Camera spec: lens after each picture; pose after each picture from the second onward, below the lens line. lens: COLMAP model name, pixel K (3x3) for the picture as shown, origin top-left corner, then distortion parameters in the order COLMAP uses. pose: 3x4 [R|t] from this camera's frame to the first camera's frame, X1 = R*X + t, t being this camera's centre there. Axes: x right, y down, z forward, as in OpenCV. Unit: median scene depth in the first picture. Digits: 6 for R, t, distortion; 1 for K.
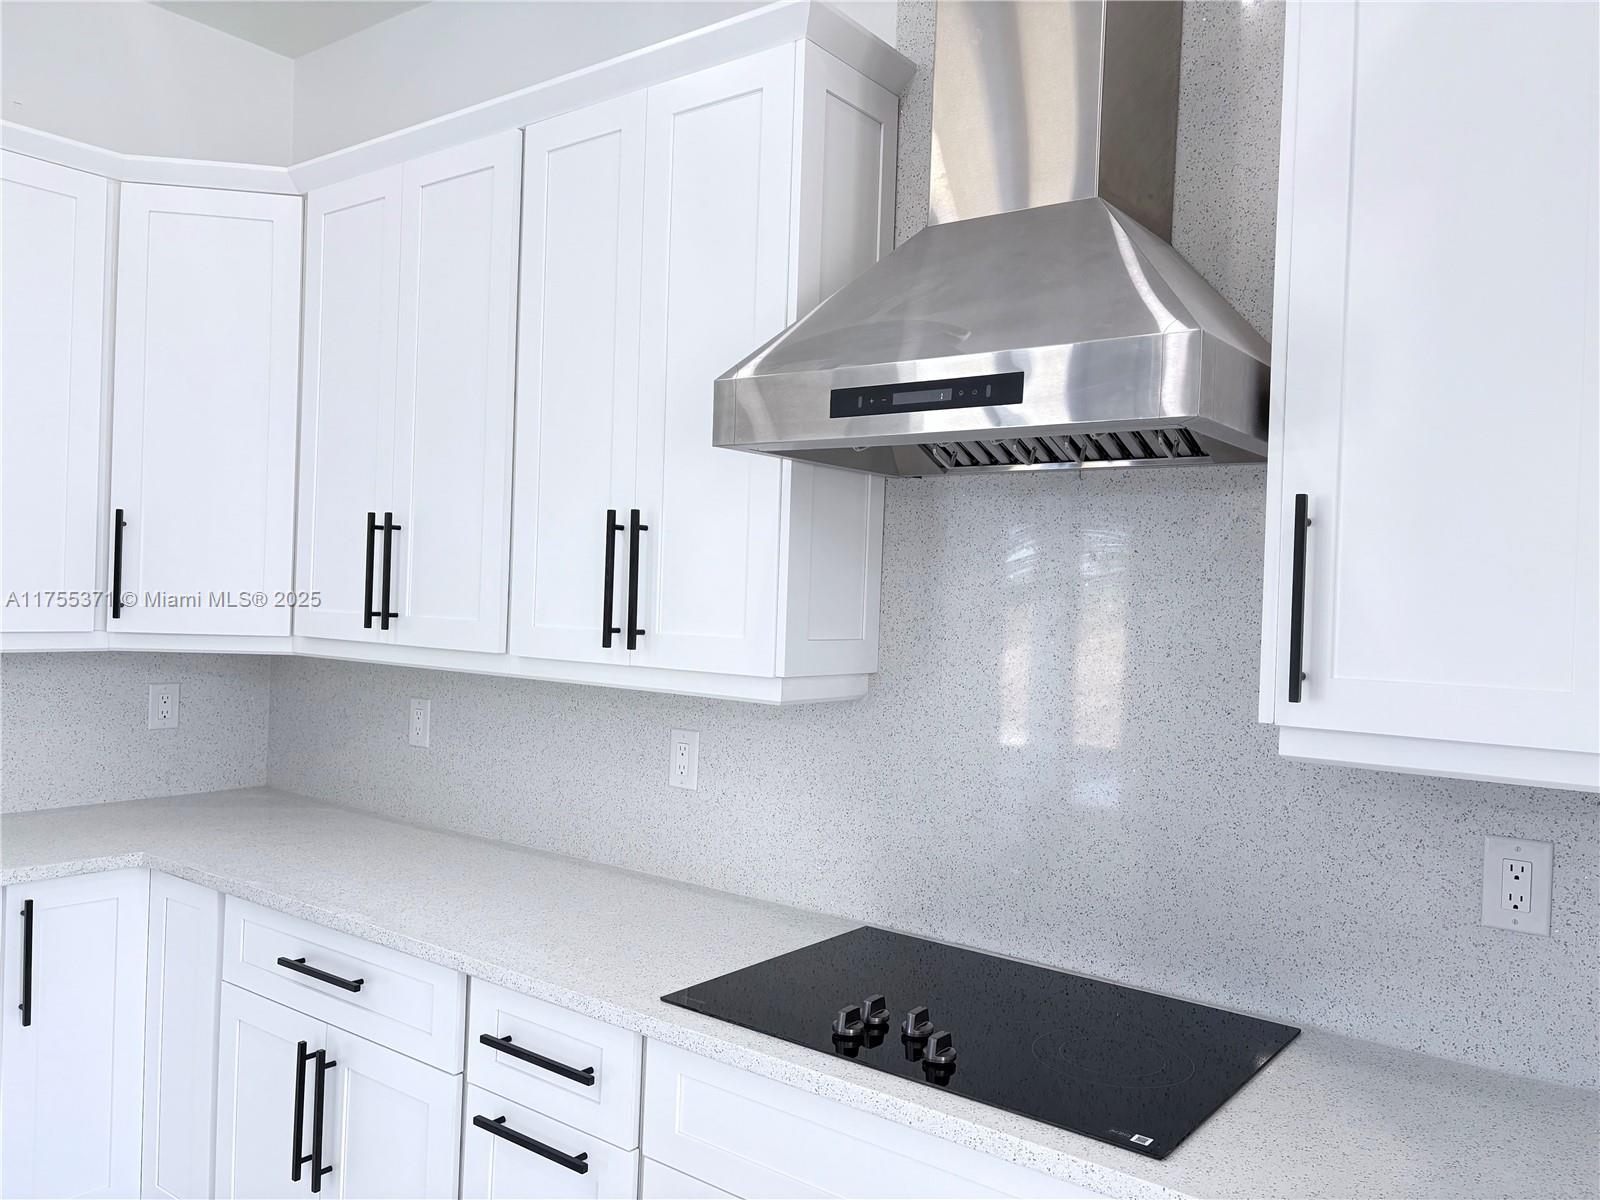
lens RADIAL K [[1210.0, 0, 802.4], [0, 1210.0, 600.3], [0, 0, 1]] dist [0.062138, -0.079944]
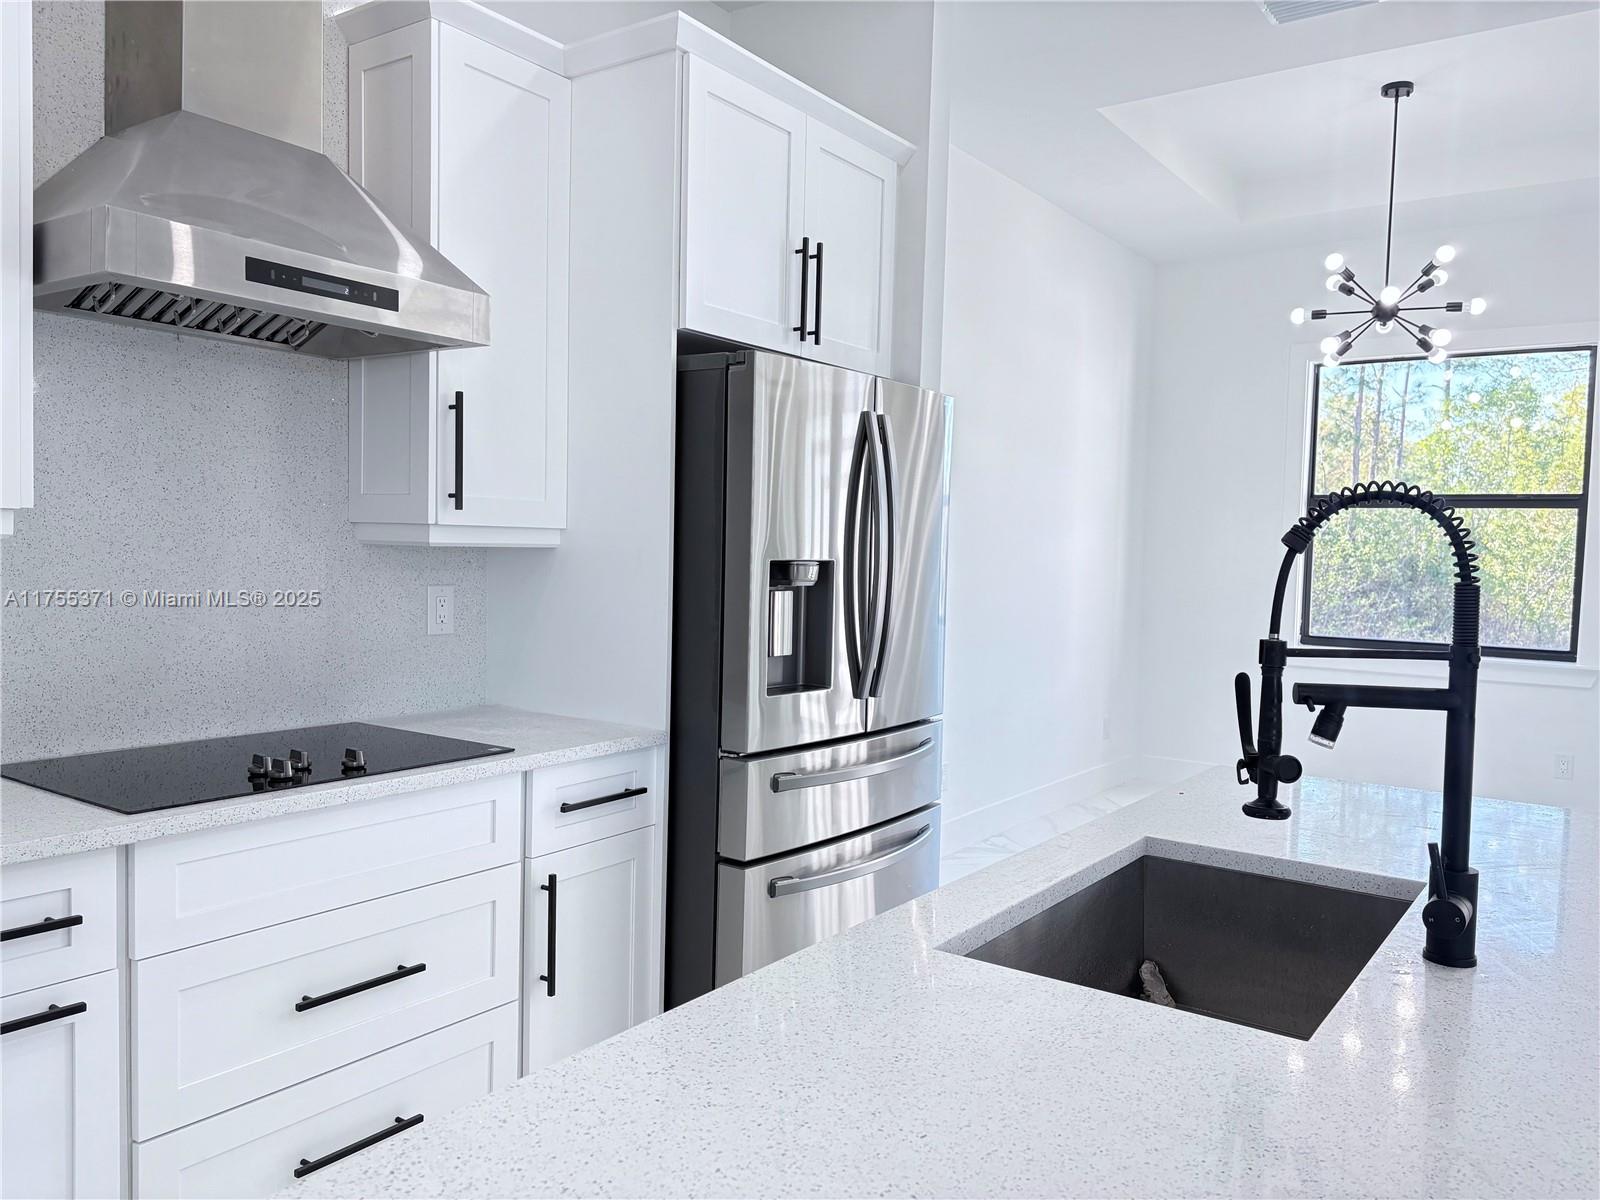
lens RADIAL K [[1210.0, 0, 799.9], [0, 1210.0, 596.1], [0, 0, 1]] dist [0.062138, -0.079944]
pose [[-0.040860, -0.077191, 0.996179, -0.964100], [-0.022997, 0.996820, 0.076298, 0.042786], [-0.998900, -0.019791, -0.042505, 0.400062]]
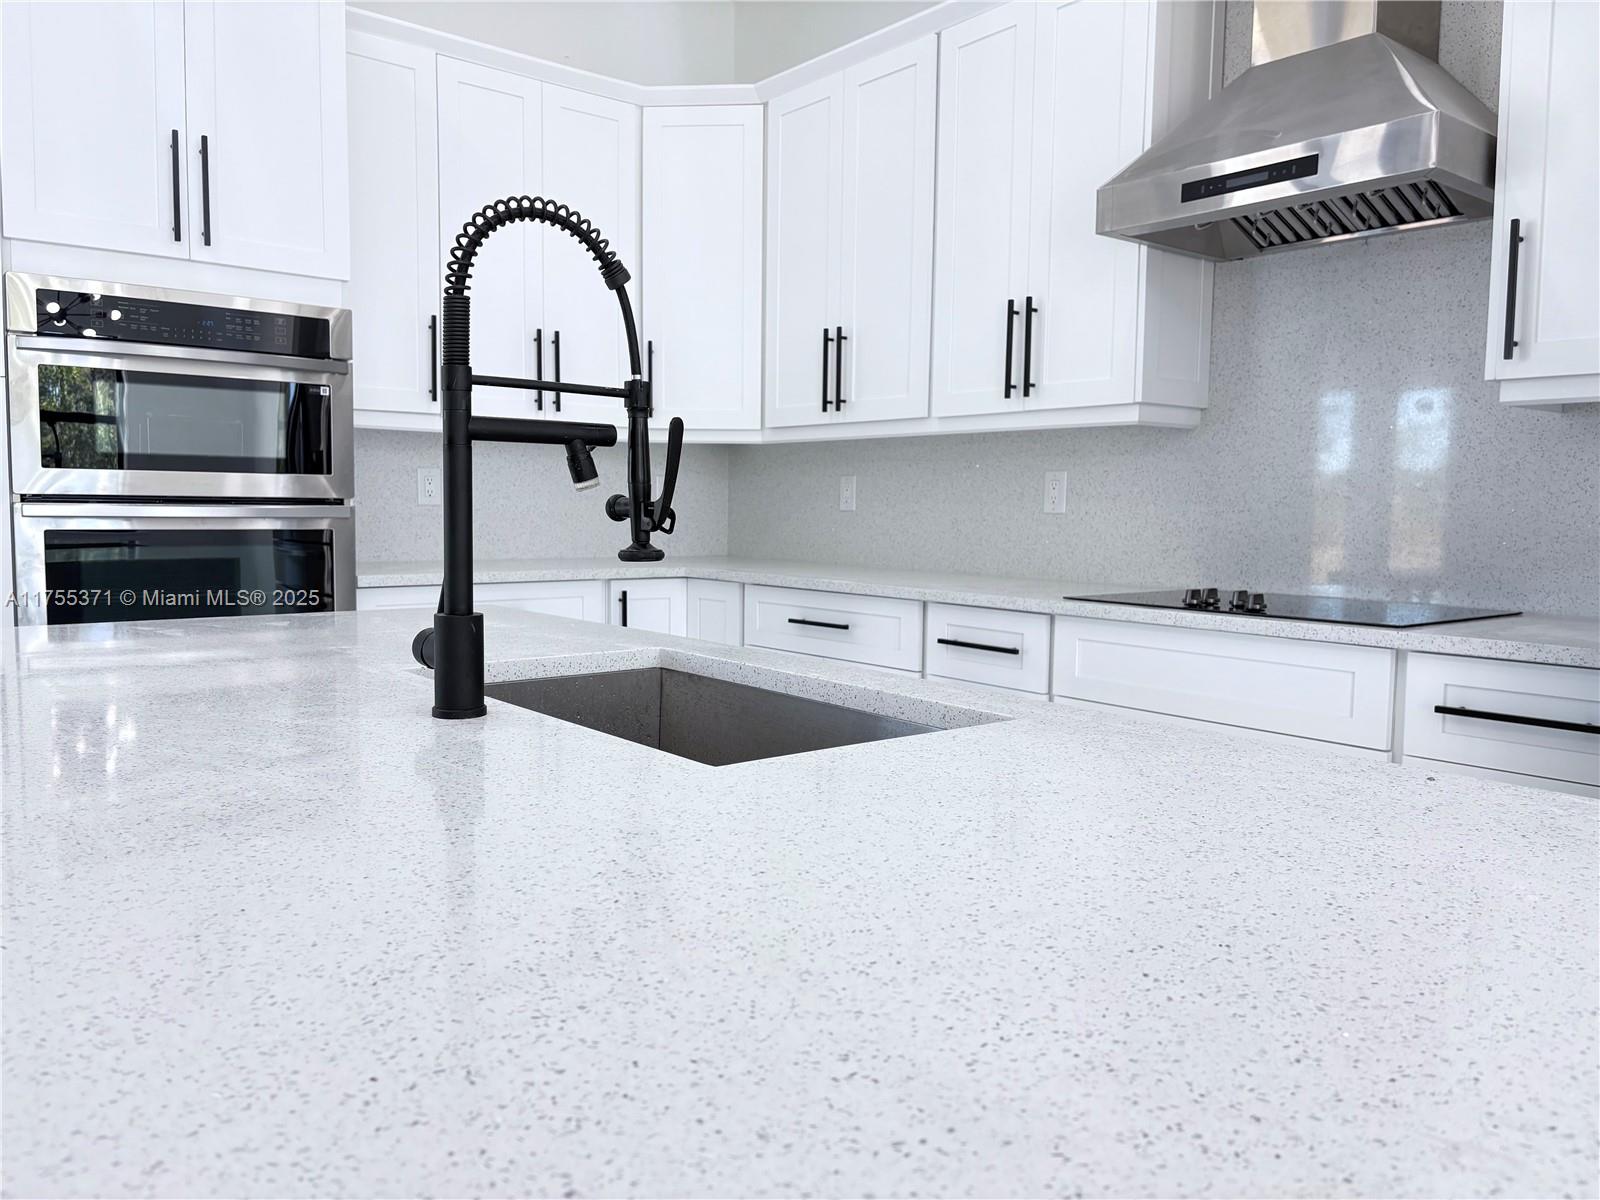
lens RADIAL K [[1210.0, 0, 794.9], [0, 1210.0, 599.7], [0, 0, 1]] dist [0.062138, -0.079944]
pose [[0.970771, -0.004709, -0.239961, -0.064190], [0.021863, 0.997386, 0.068874, 0.177928], [0.239010, -0.072107, 0.968336, -0.489284]]
